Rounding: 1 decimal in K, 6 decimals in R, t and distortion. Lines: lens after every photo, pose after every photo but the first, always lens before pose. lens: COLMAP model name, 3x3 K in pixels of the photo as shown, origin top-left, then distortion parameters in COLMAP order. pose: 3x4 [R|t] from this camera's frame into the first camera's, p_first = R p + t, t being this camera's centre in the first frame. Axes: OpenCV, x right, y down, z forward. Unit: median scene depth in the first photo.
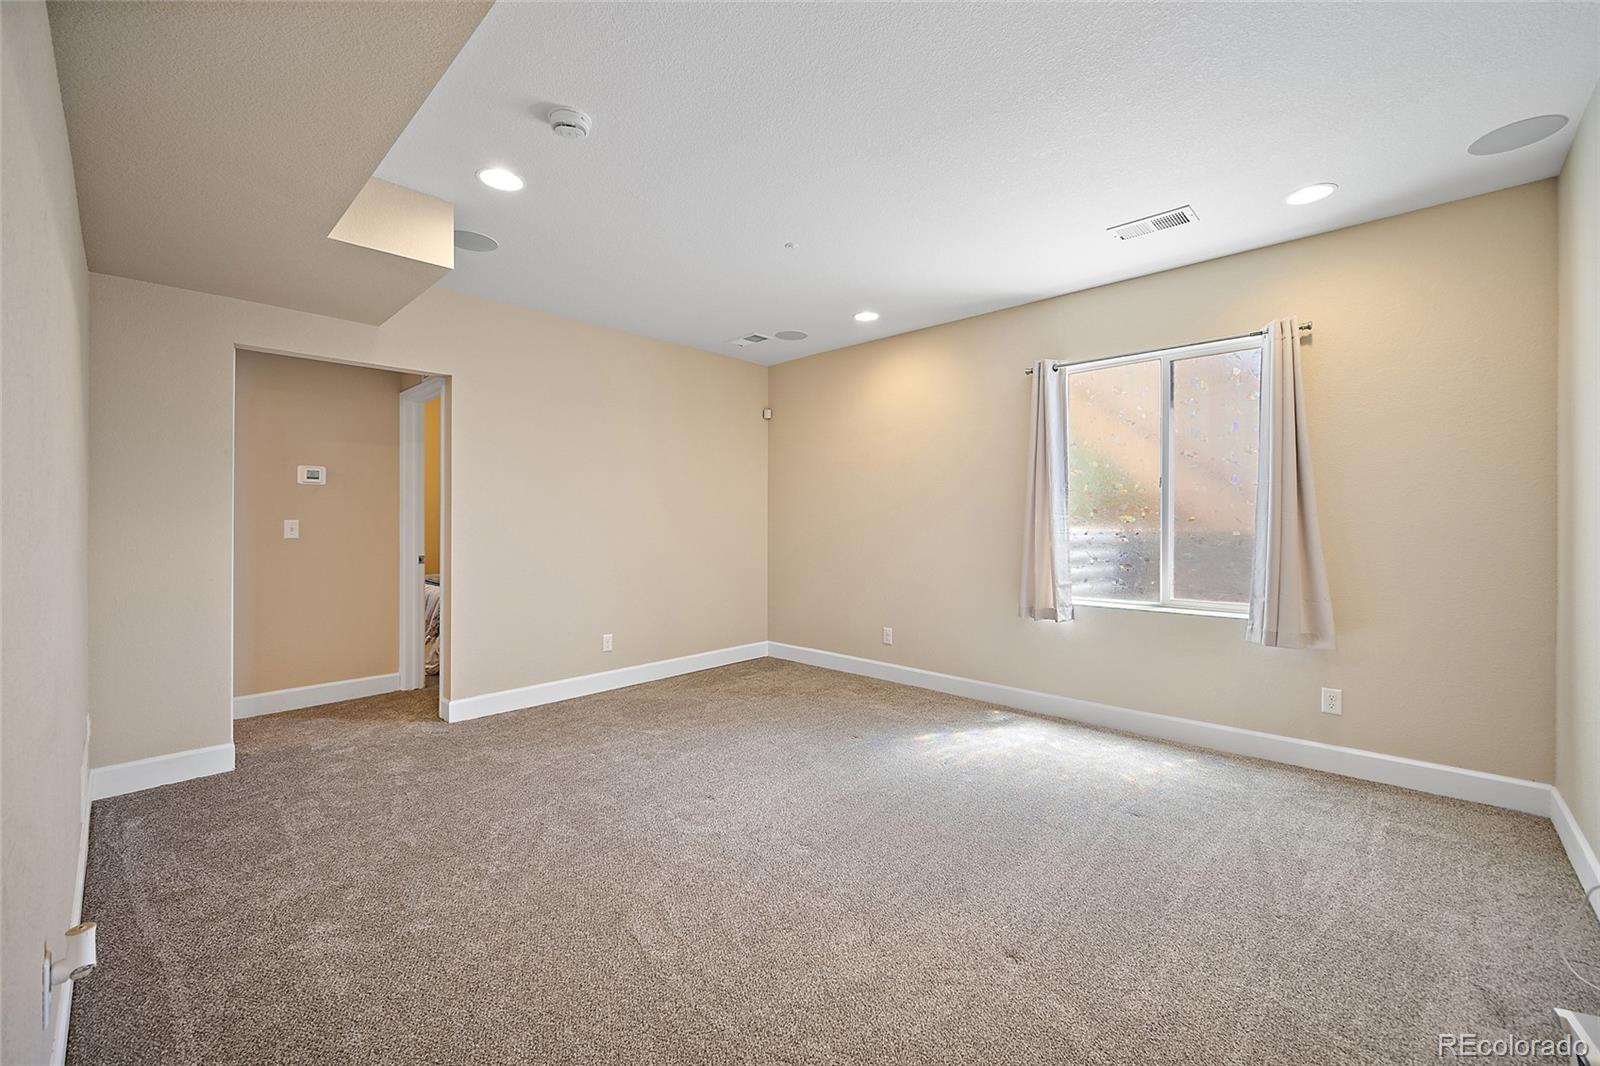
lens RADIAL K [[637.1, 0, 801.8], [0, 637.1, 512.4], [0, 0, 1]] dist [-0.002227, -0.000243]
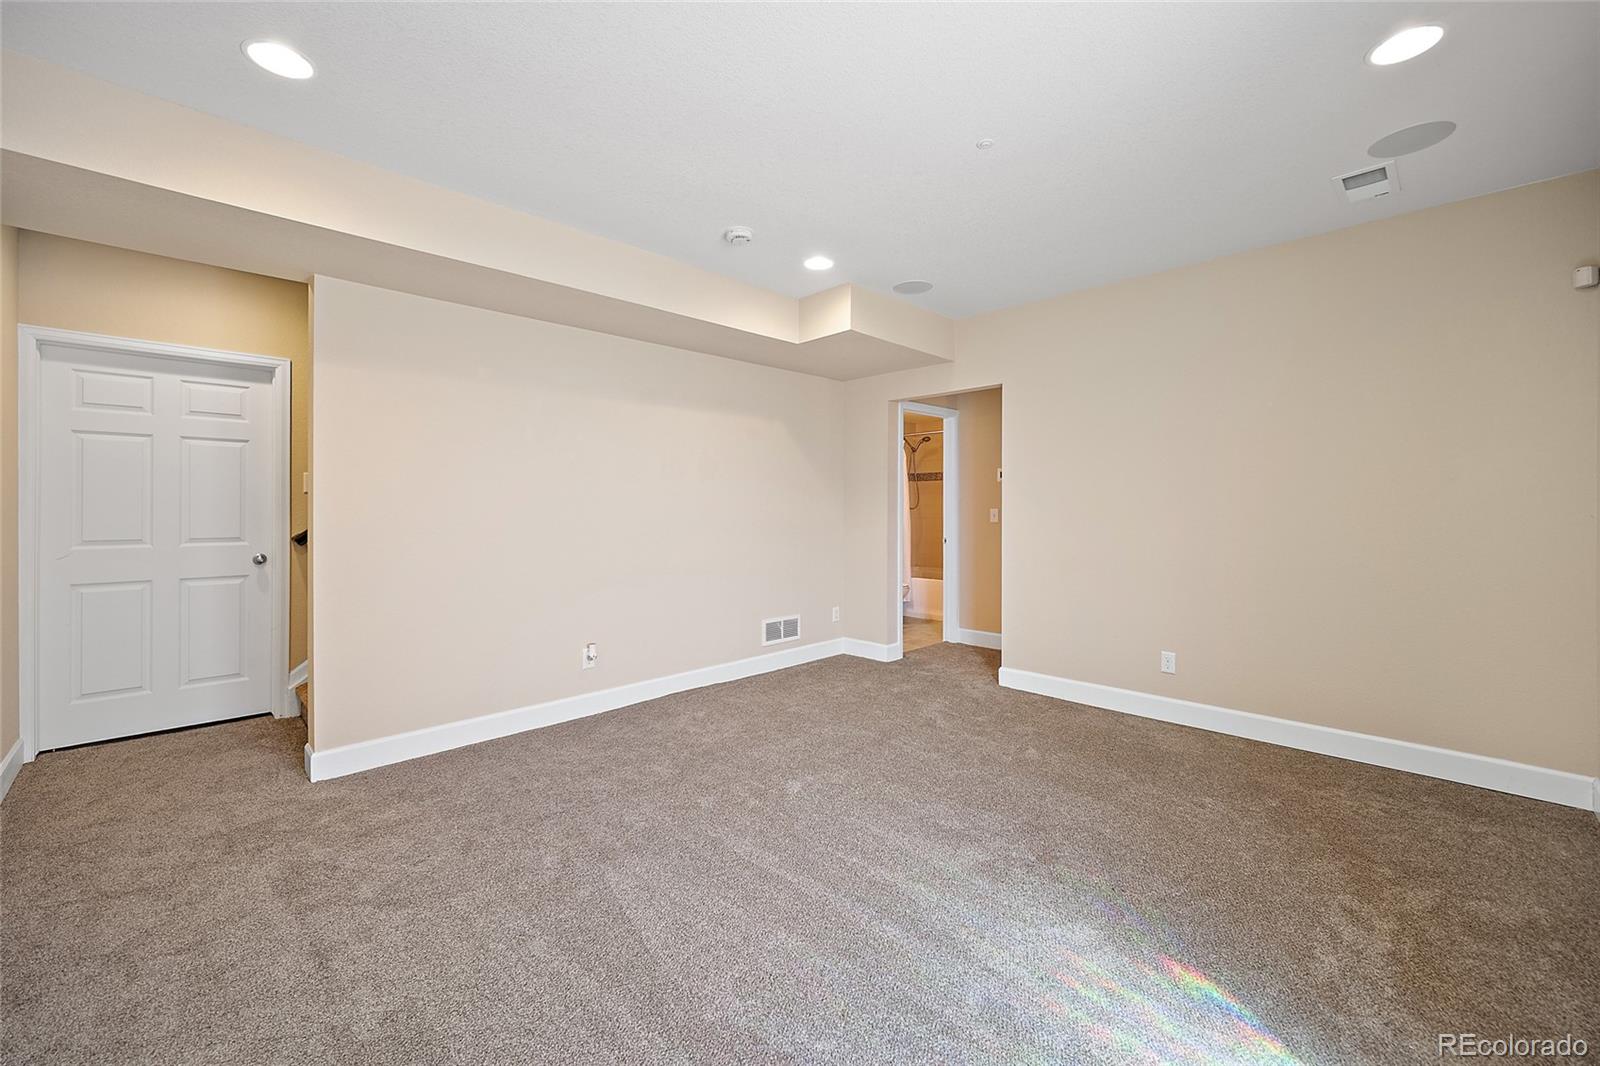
lens RADIAL K [[637.1, 0, 801.8], [0, 637.1, 512.4], [0, 0, 1]] dist [-0.002227, -0.000243]
pose [[-0.037666, 0.009465, -0.999246, 0.594540], [0.008037, 0.999926, 0.009169, 0.003762], [0.999258, -0.007686, -0.037739, 0.651196]]
